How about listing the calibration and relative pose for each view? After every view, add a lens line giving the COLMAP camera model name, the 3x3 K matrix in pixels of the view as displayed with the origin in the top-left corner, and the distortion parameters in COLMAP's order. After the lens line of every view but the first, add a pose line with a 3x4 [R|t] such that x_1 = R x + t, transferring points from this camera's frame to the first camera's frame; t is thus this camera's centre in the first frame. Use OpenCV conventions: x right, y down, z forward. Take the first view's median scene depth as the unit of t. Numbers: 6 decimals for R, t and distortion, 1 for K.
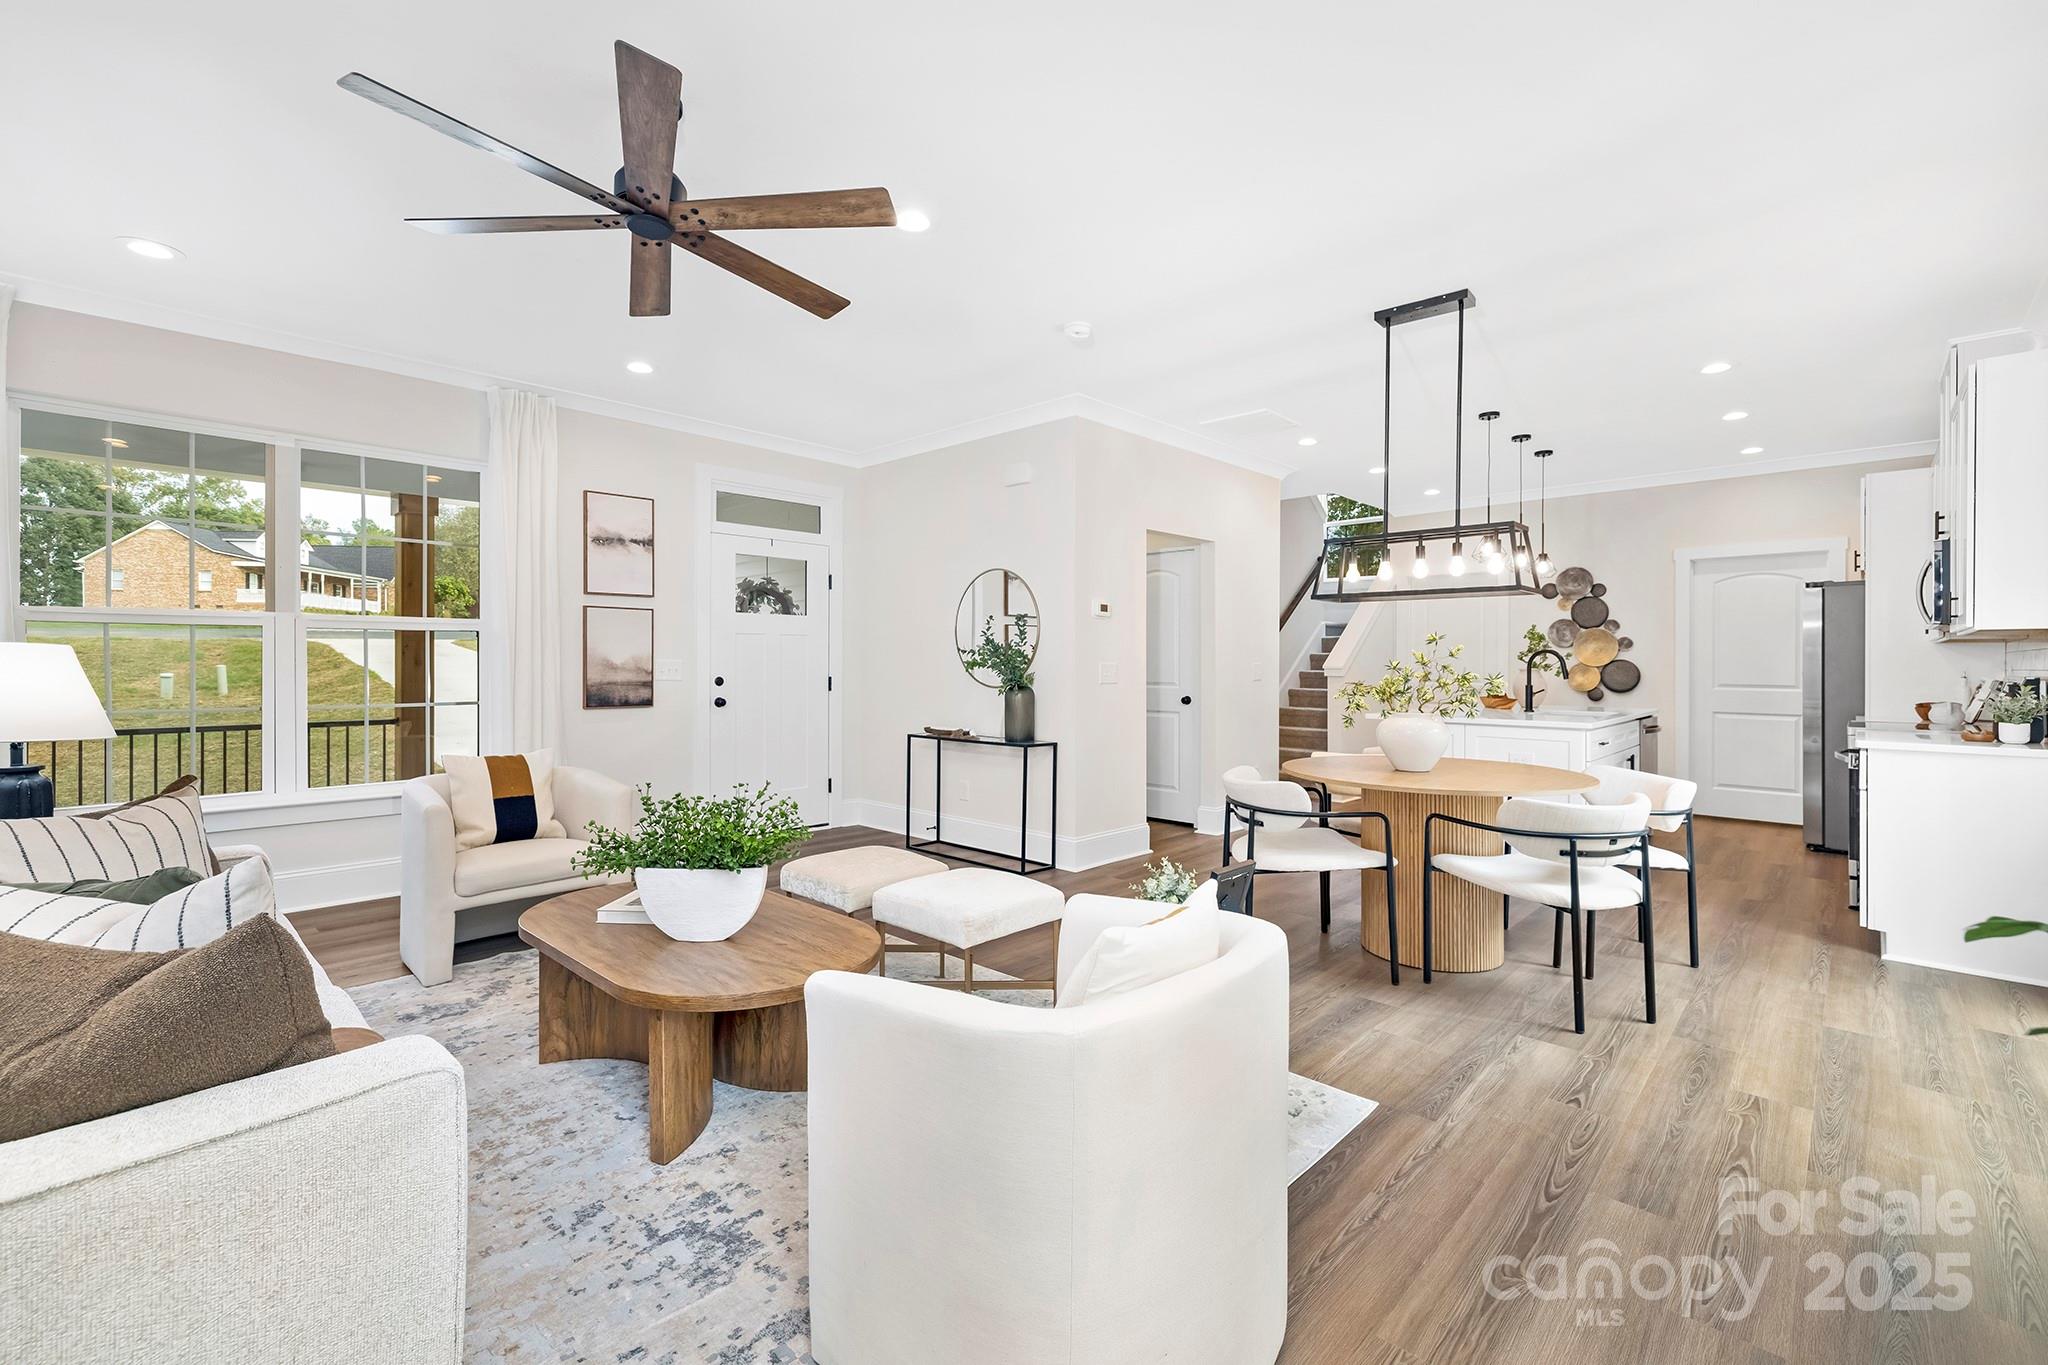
lens RADIAL K [[879.7, 0, 1017.7], [0, 879.7, 662.4], [0, 0, 1]] dist [0.004100, -0.000003]
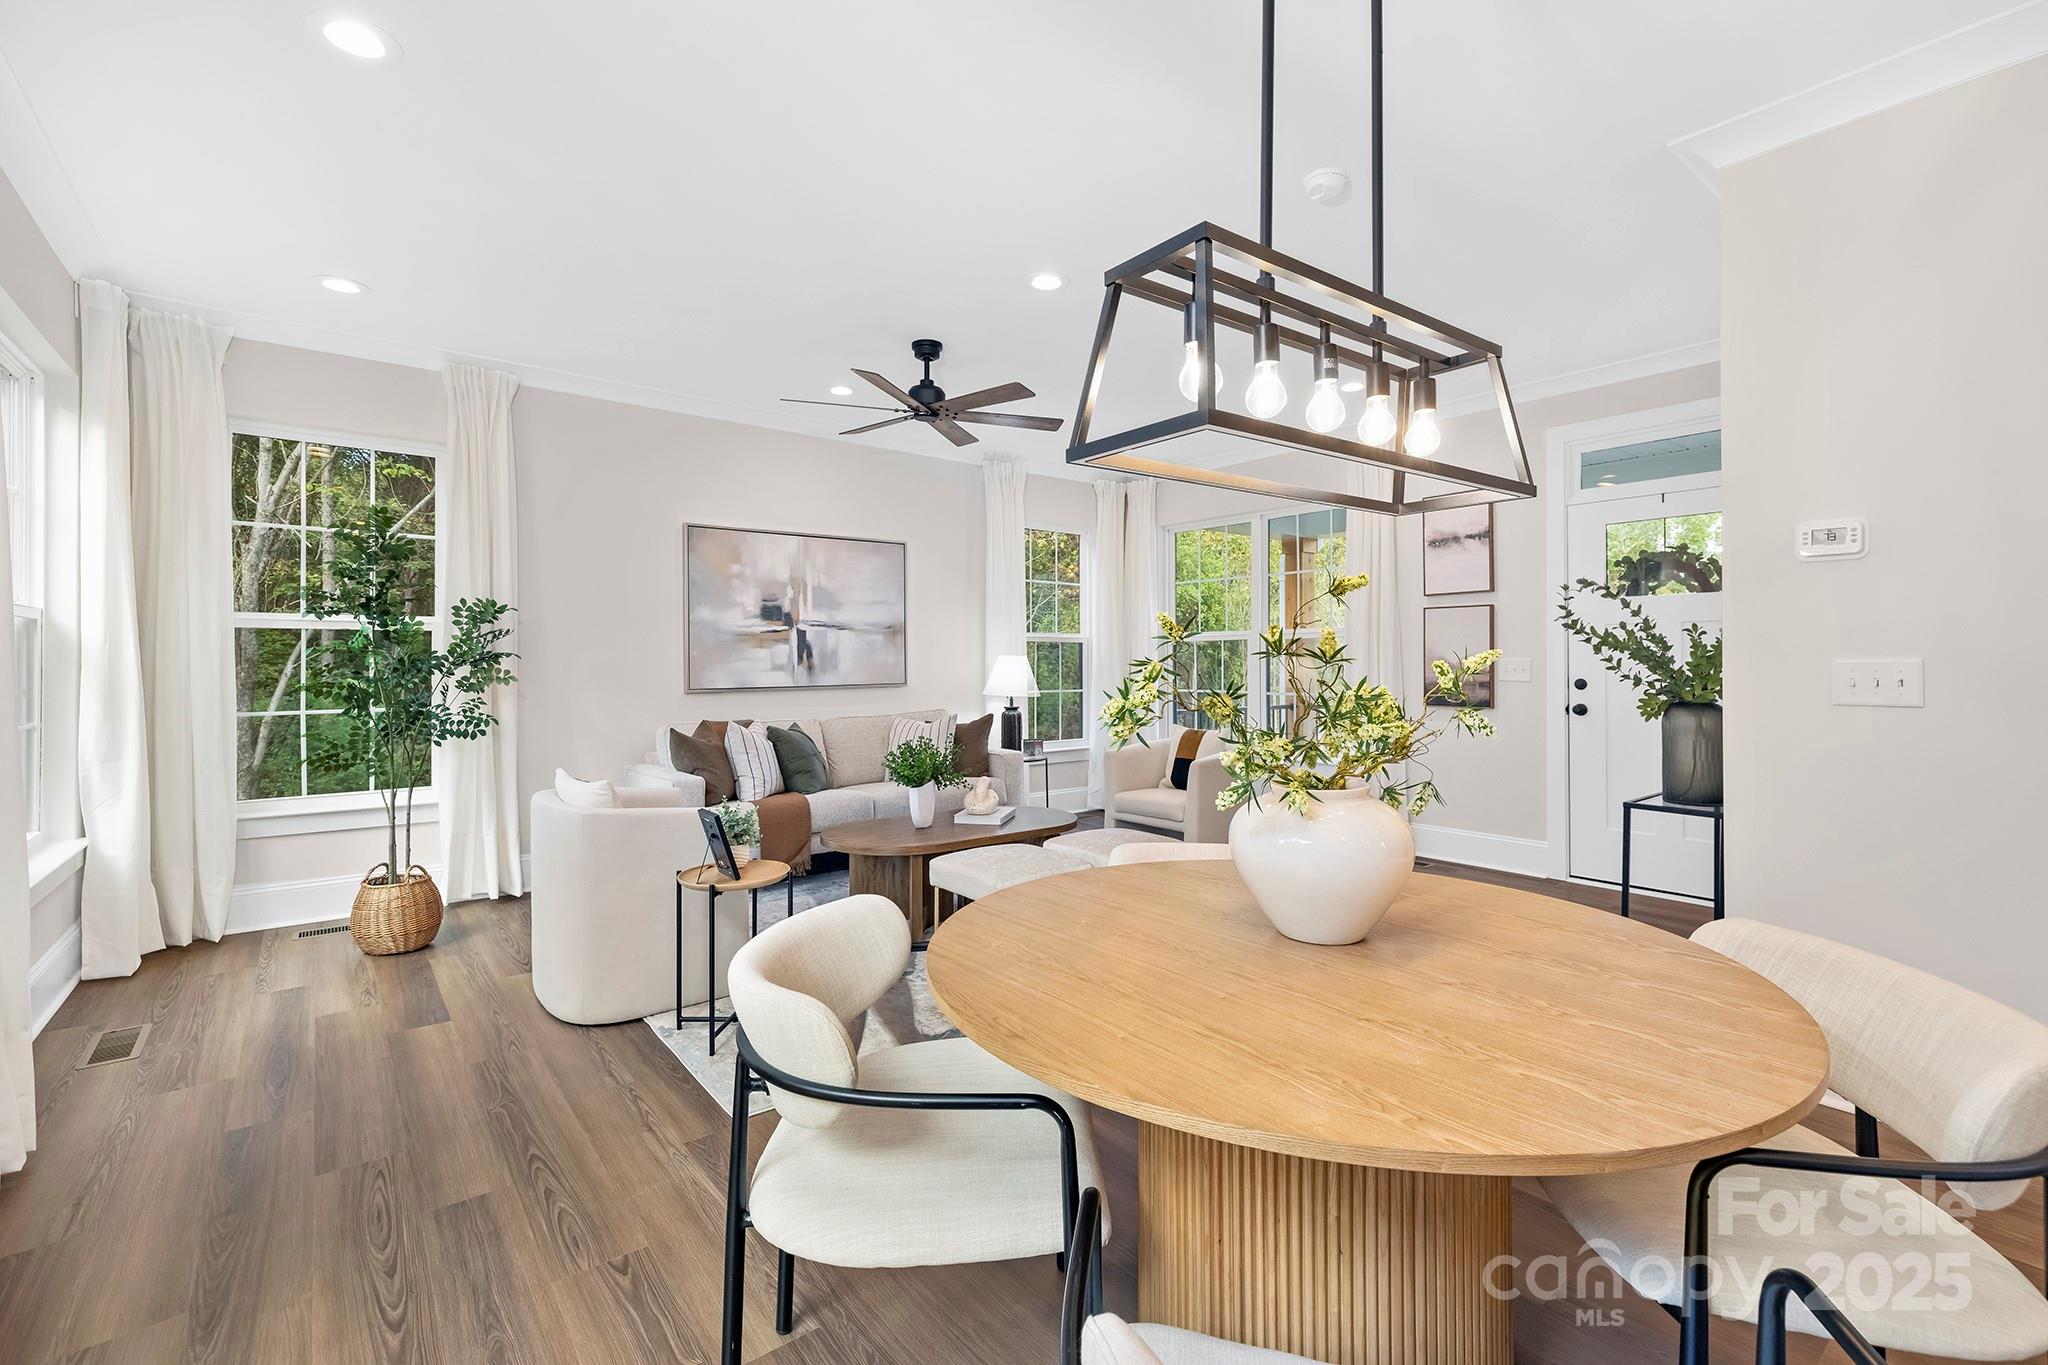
lens RADIAL K [[879.7, 0, 1030.8], [0, 879.7, 668.2], [0, 0, 1]] dist [0.004100, -0.000003]
pose [[-0.128234, 0.004040, -0.991736, 0.587043], [0.003064, 0.999989, 0.003677, 0.002174], [0.991739, -0.002567, -0.128245, 0.642270]]
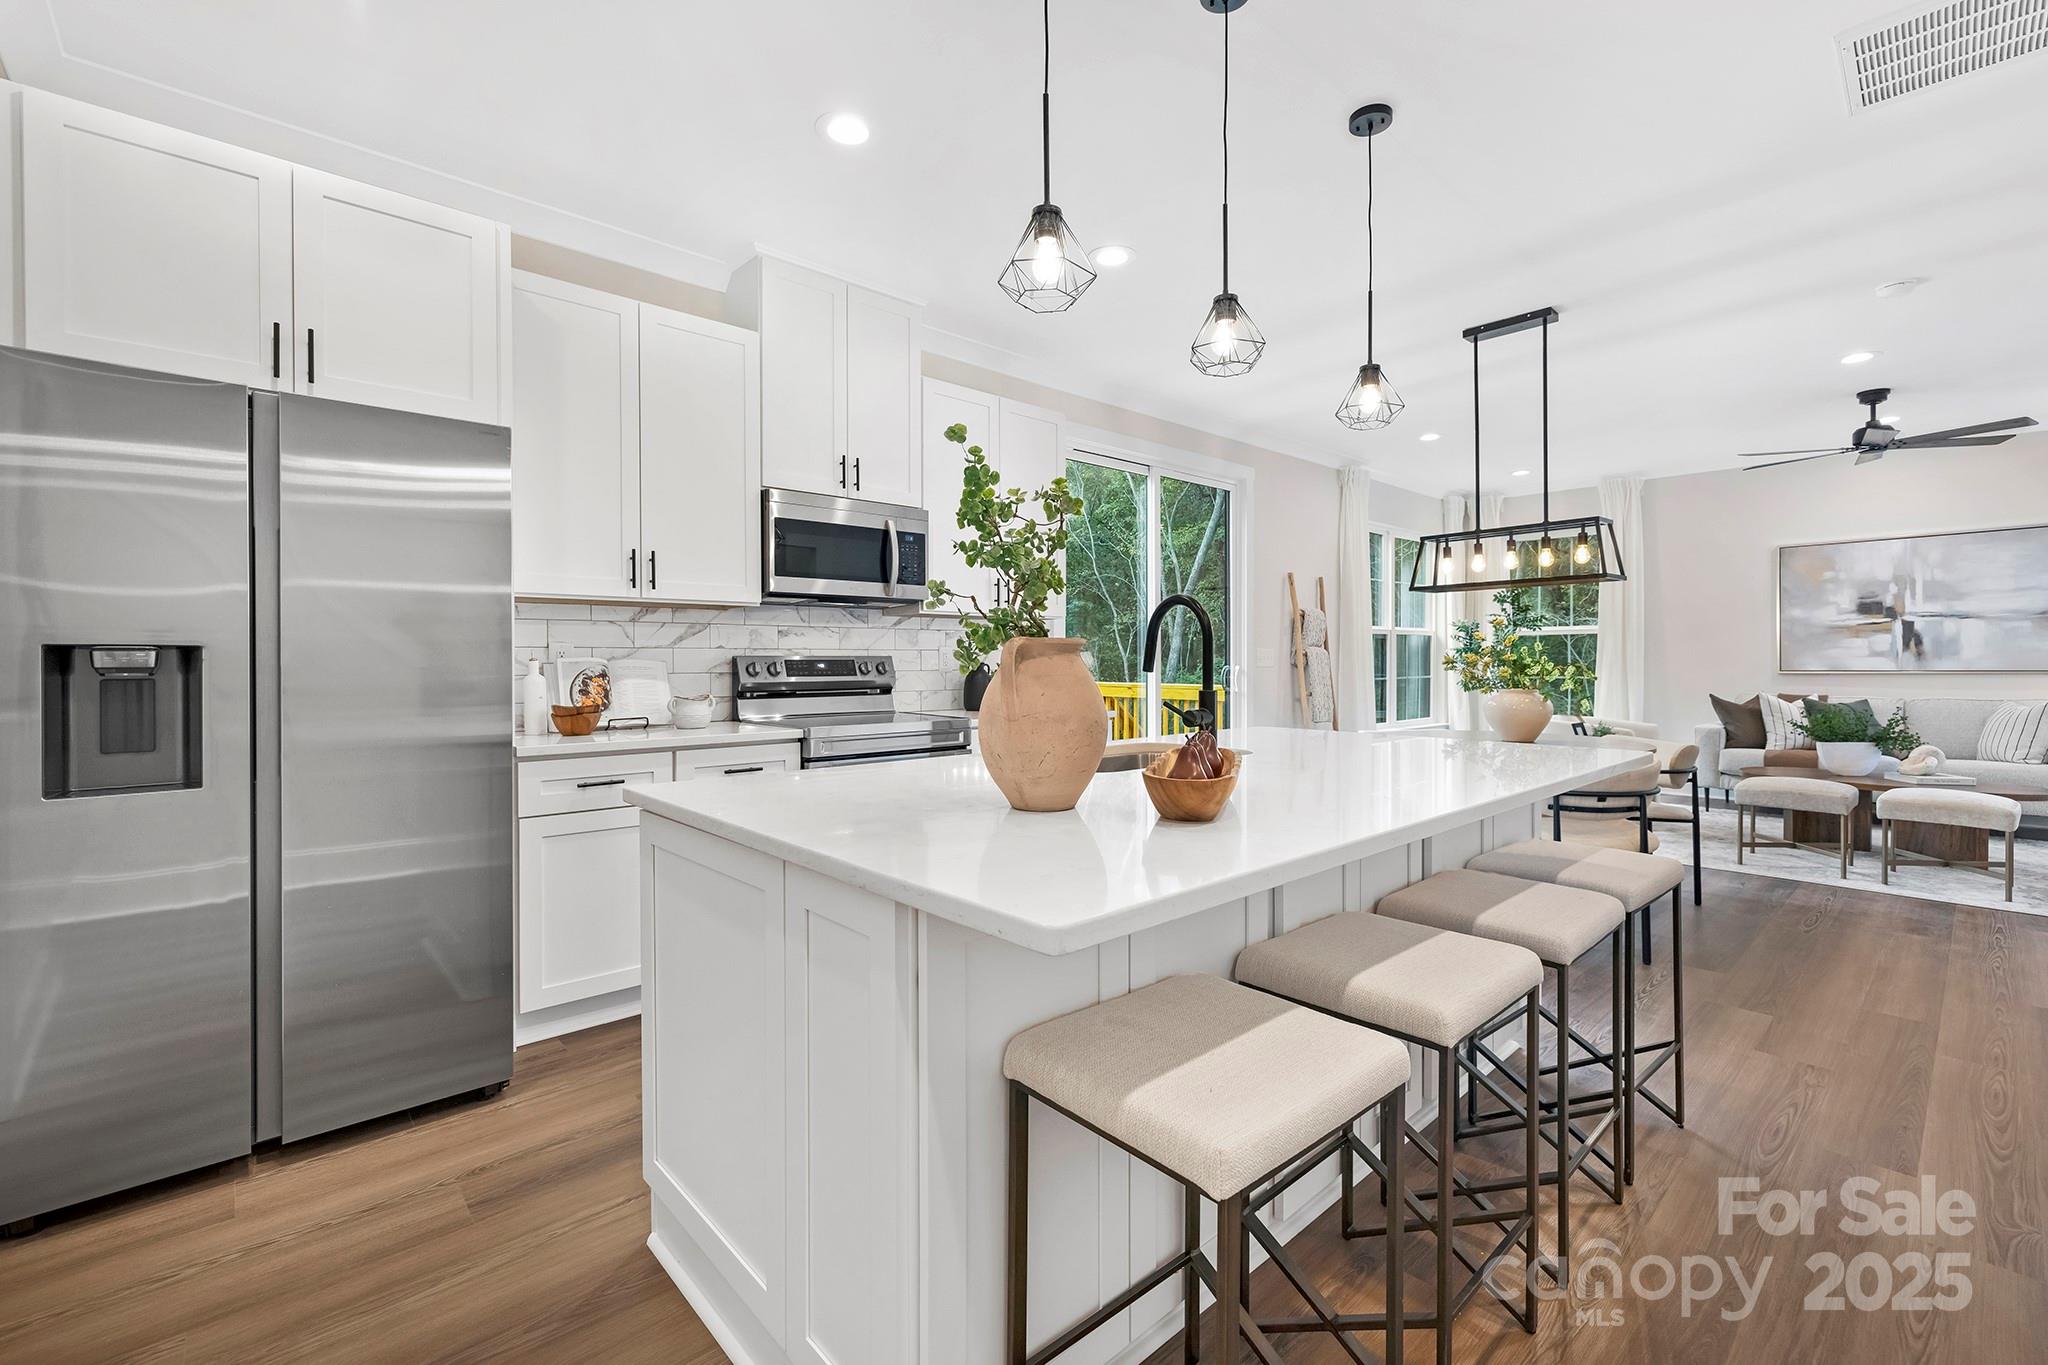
lens RADIAL K [[879.7, 0, 1006.3], [0, 879.7, 659.7], [0, 0, 1]] dist [0.004100, -0.000003]
pose [[-0.996949, -0.001564, 0.078041, 0.701228], [-0.001614, 0.999999, -0.000575, 0.014632], [-0.078040, -0.000700, -0.996950, 1.513204]]
